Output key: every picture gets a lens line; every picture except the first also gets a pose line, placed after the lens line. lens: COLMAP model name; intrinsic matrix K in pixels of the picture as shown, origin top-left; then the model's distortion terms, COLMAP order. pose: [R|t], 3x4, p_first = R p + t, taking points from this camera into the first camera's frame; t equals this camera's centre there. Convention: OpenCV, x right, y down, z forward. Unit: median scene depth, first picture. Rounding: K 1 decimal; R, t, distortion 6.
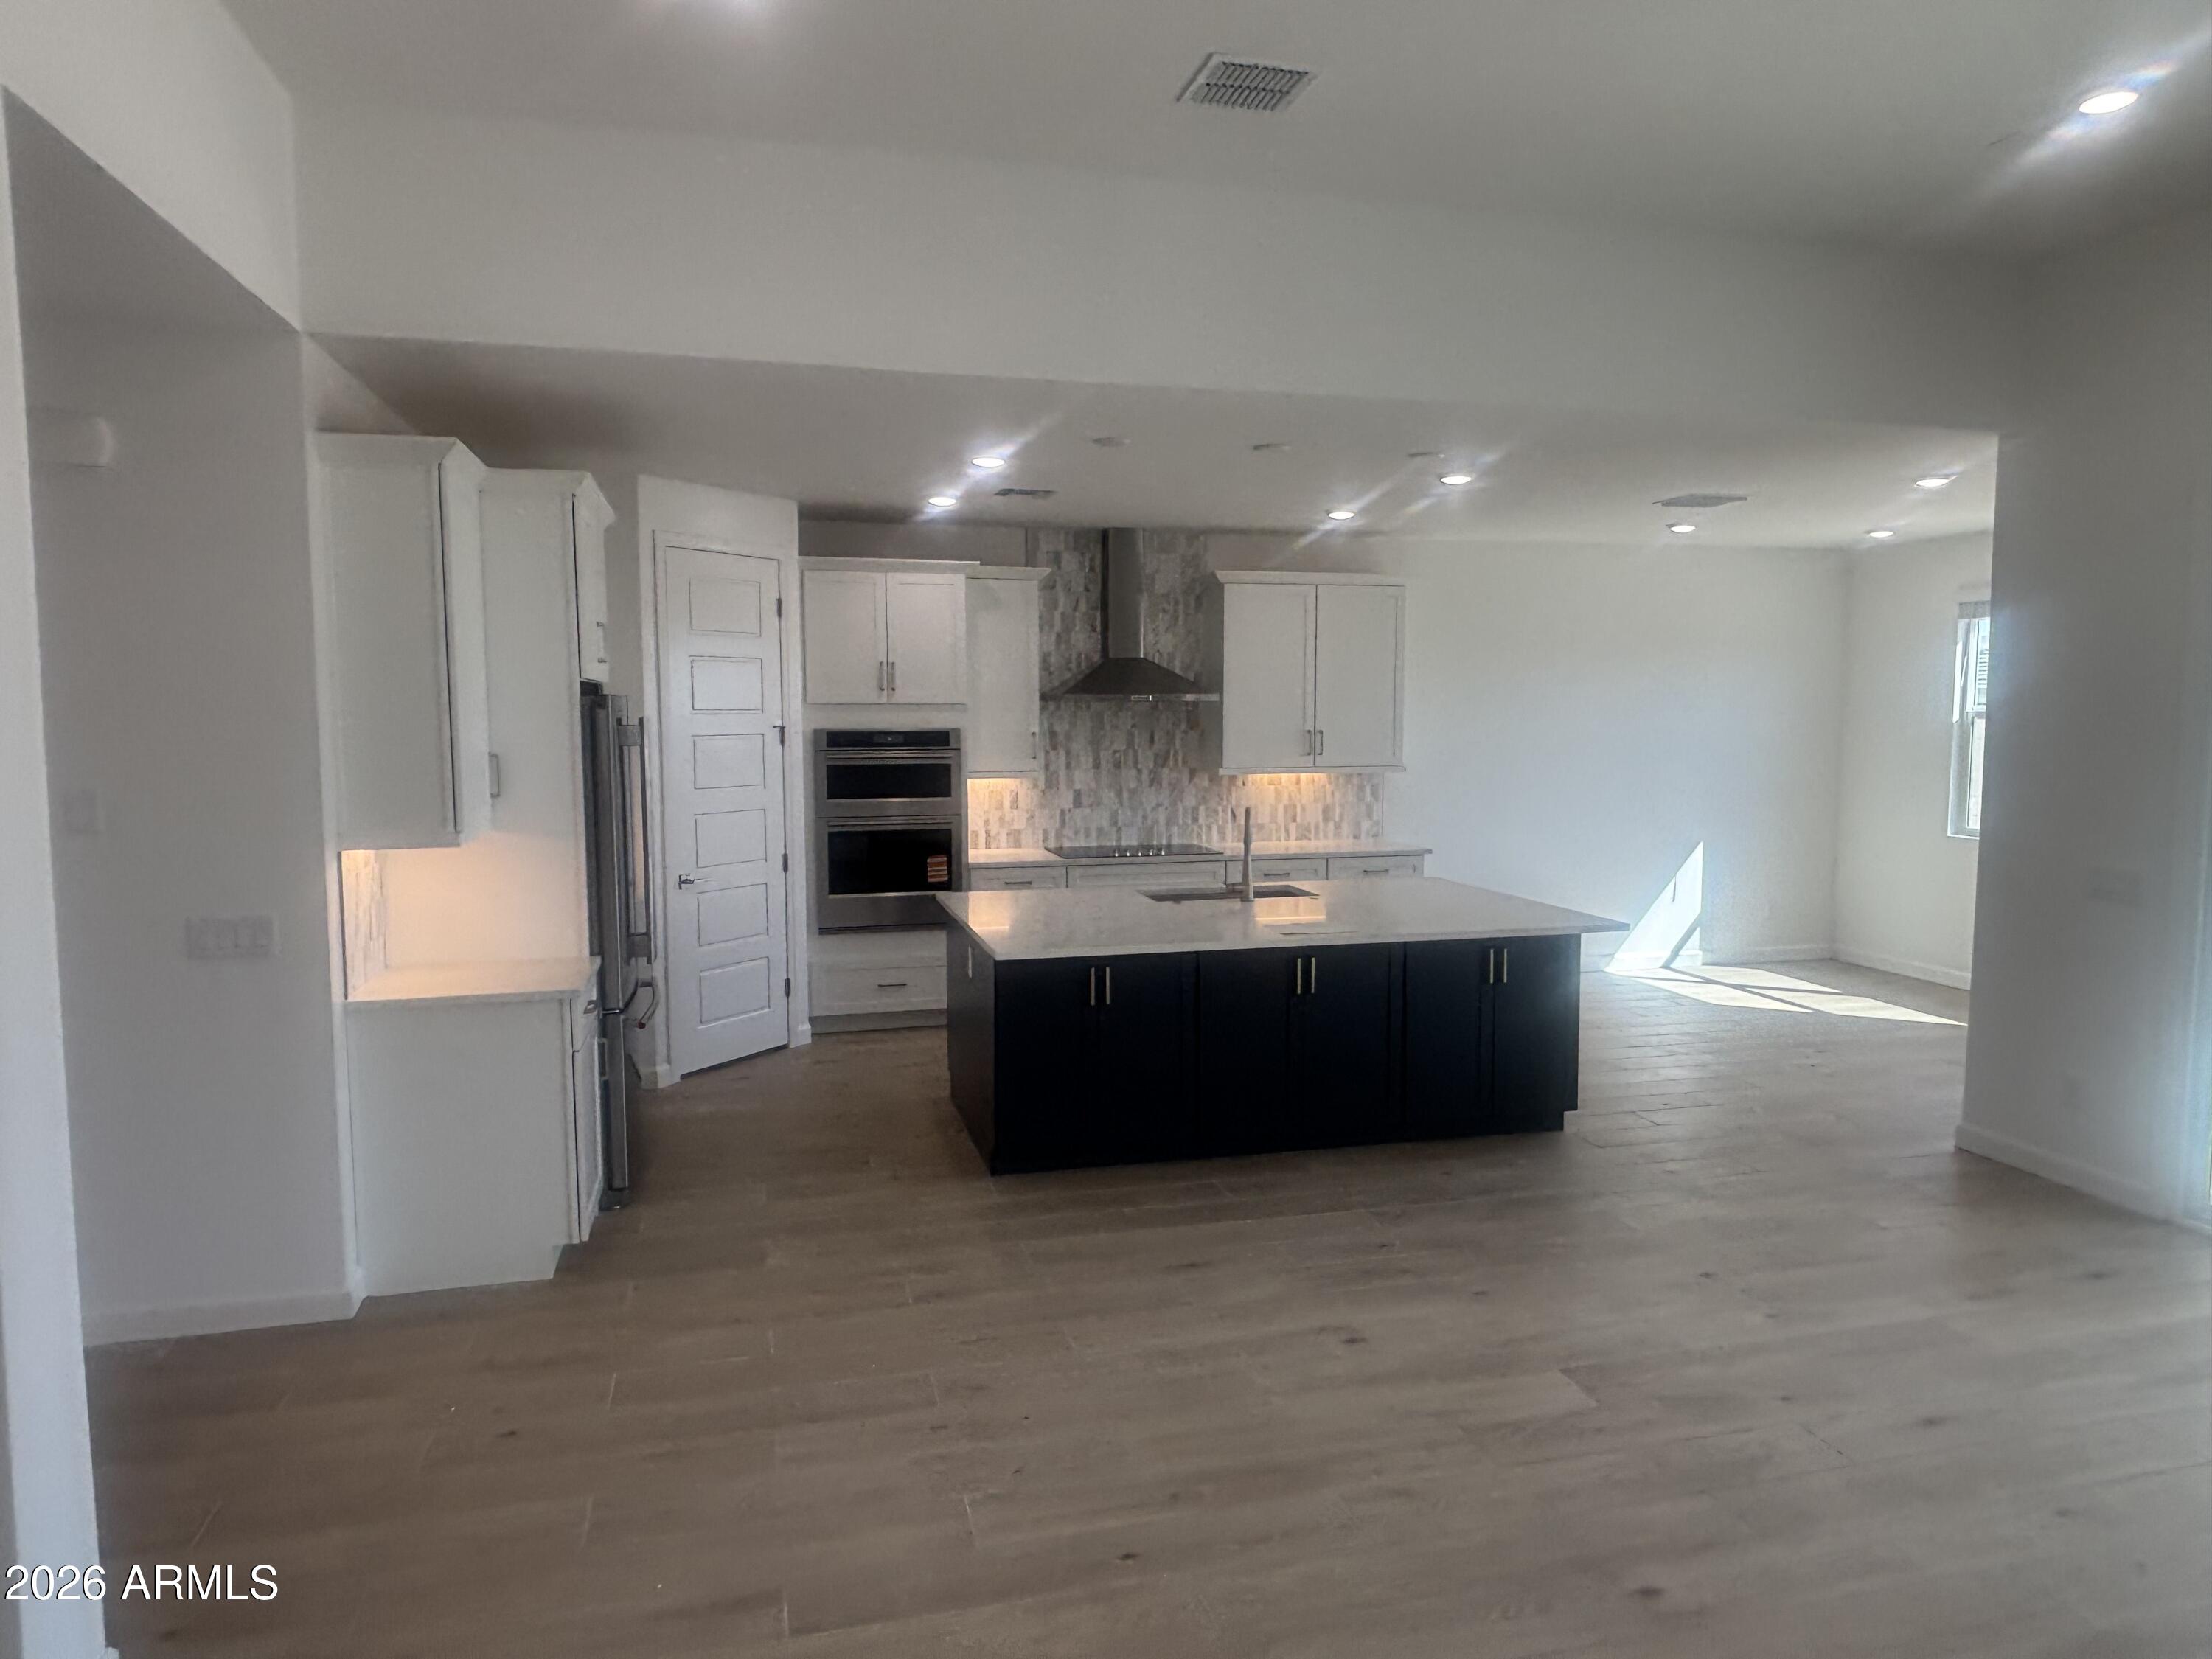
lens RADIAL K [[1469.6, 0, 1106.0], [0, 1469.6, 829.5], [0, 0, 1]] dist [0.004941, -0.002250]
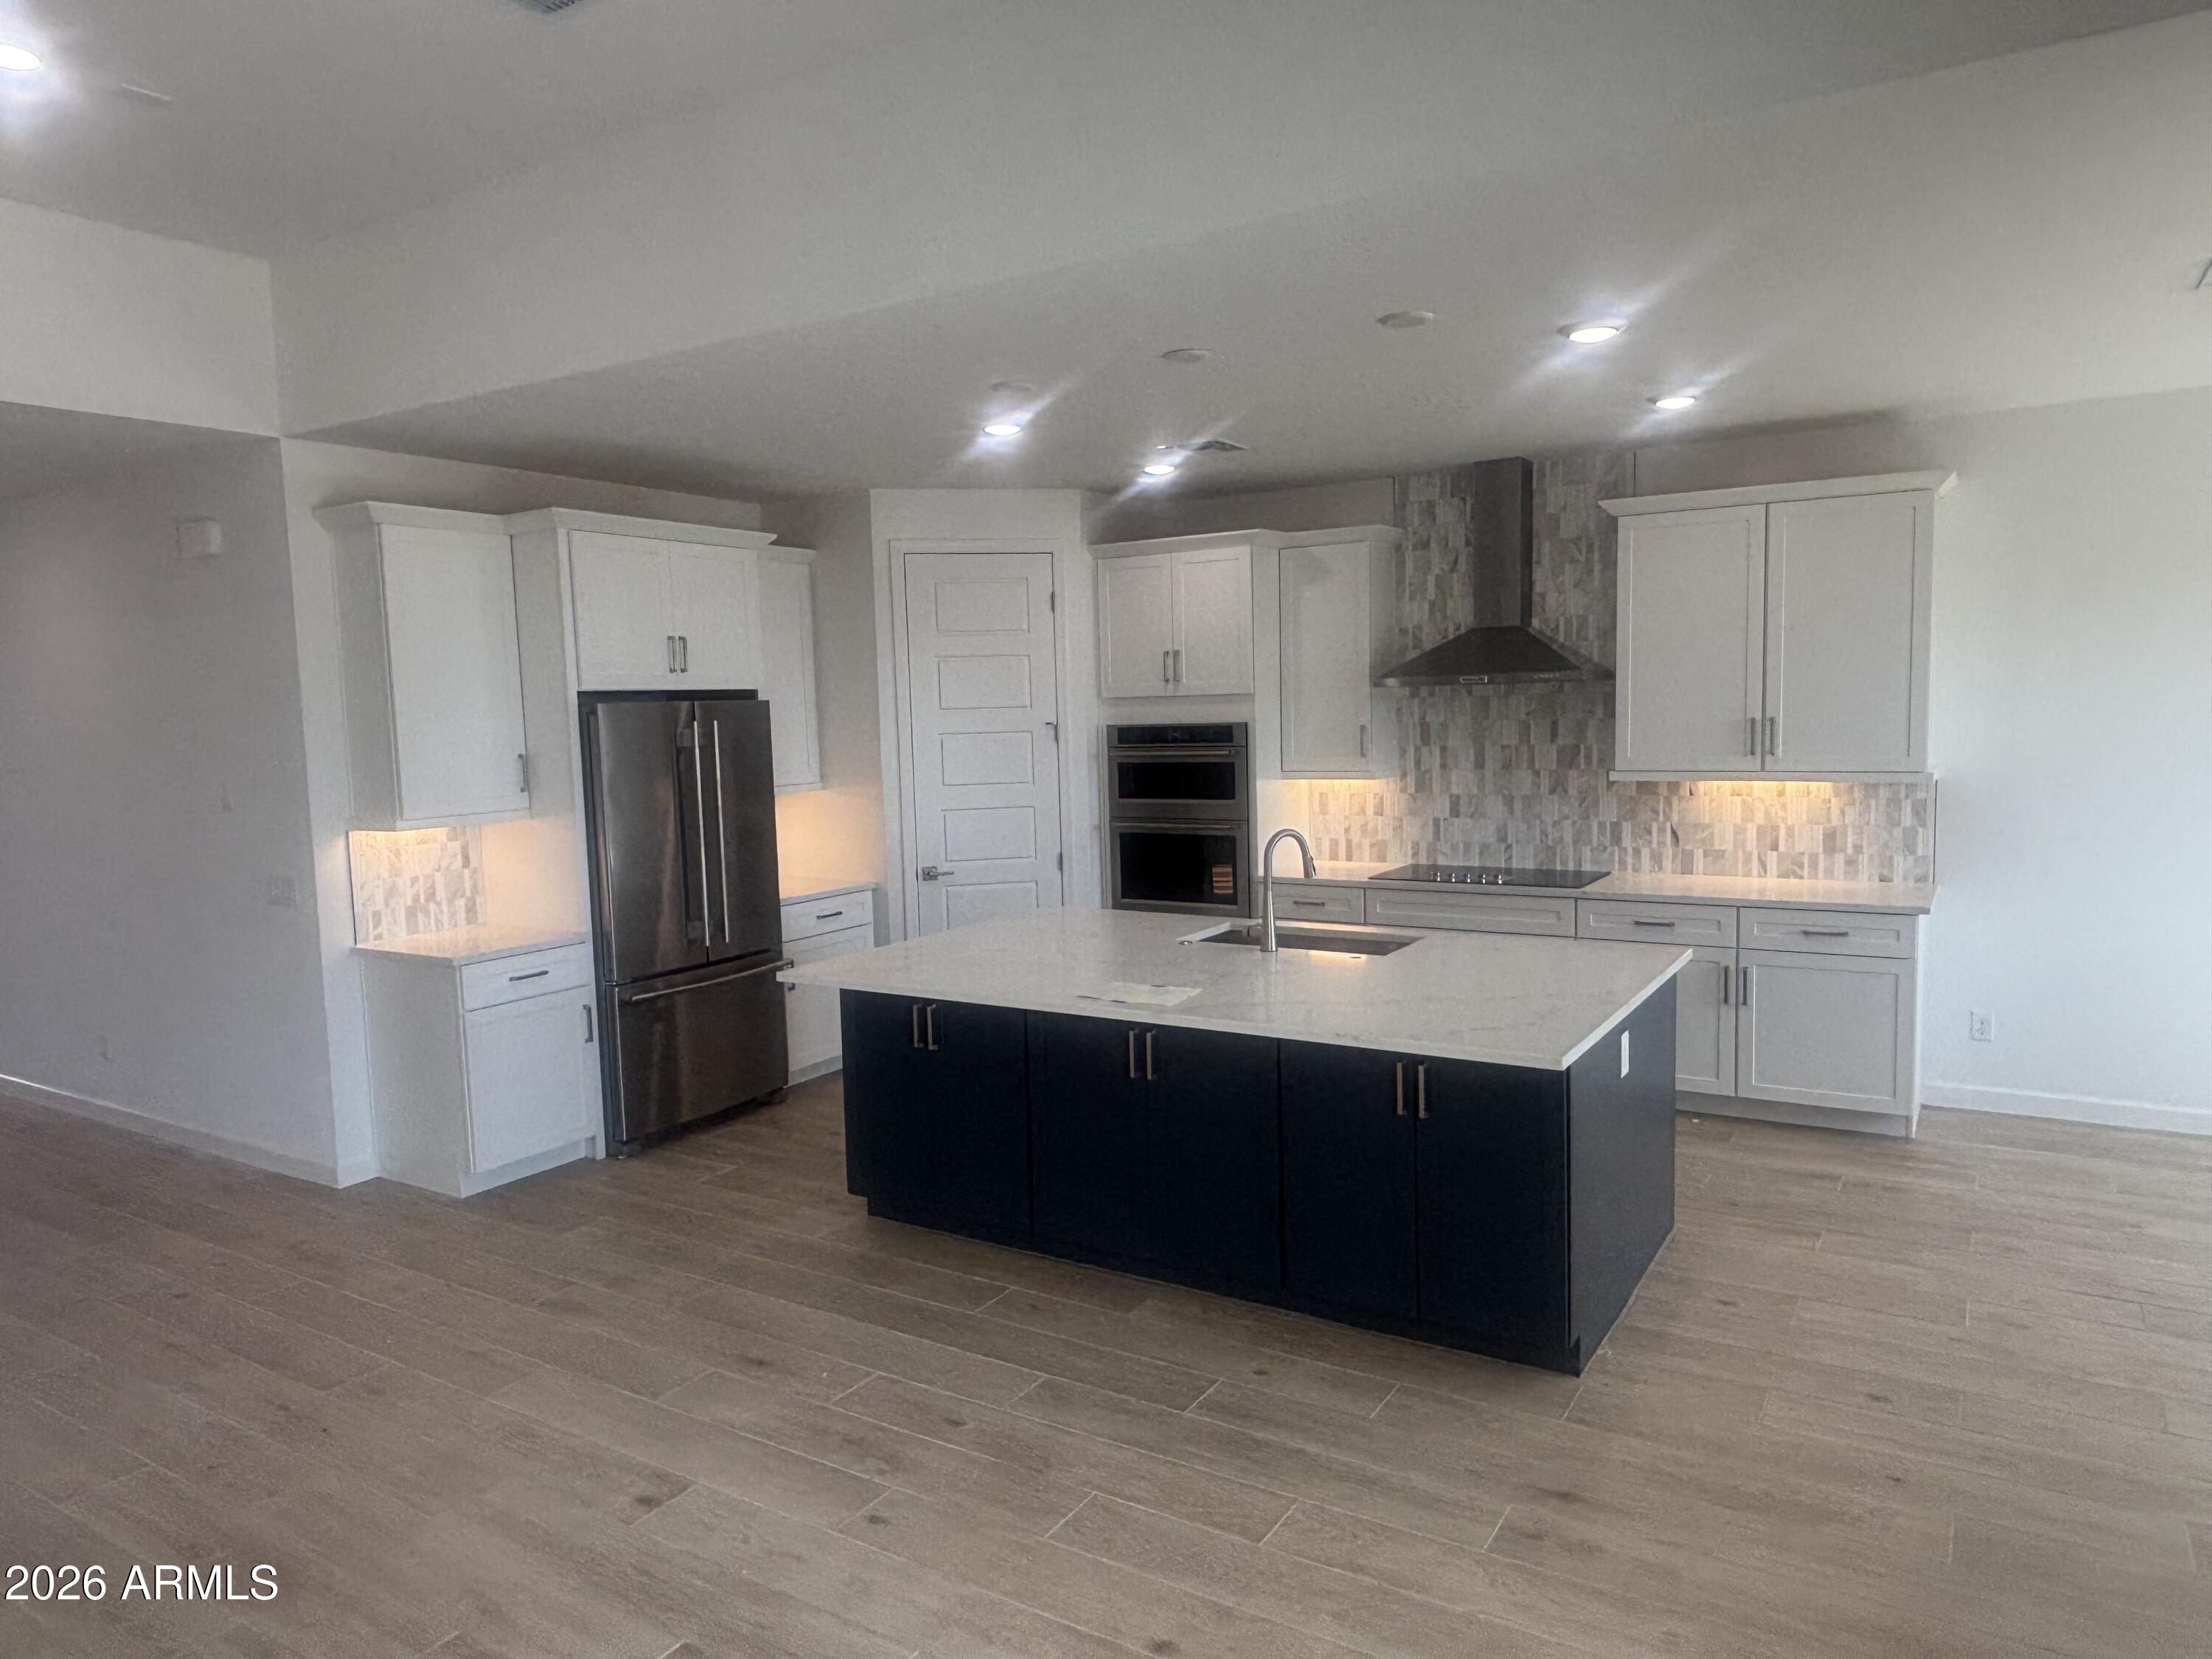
lens RADIAL K [[1469.6, 0, 1106.0], [0, 1469.6, 829.5], [0, 0, 1]] dist [0.004941, -0.002250]
pose [[0.660945, 0.048493, -0.748866, 0.461344], [-0.035919, 0.998810, 0.032977, -0.028092], [0.749575, 0.005103, 0.661900, 0.326036]]
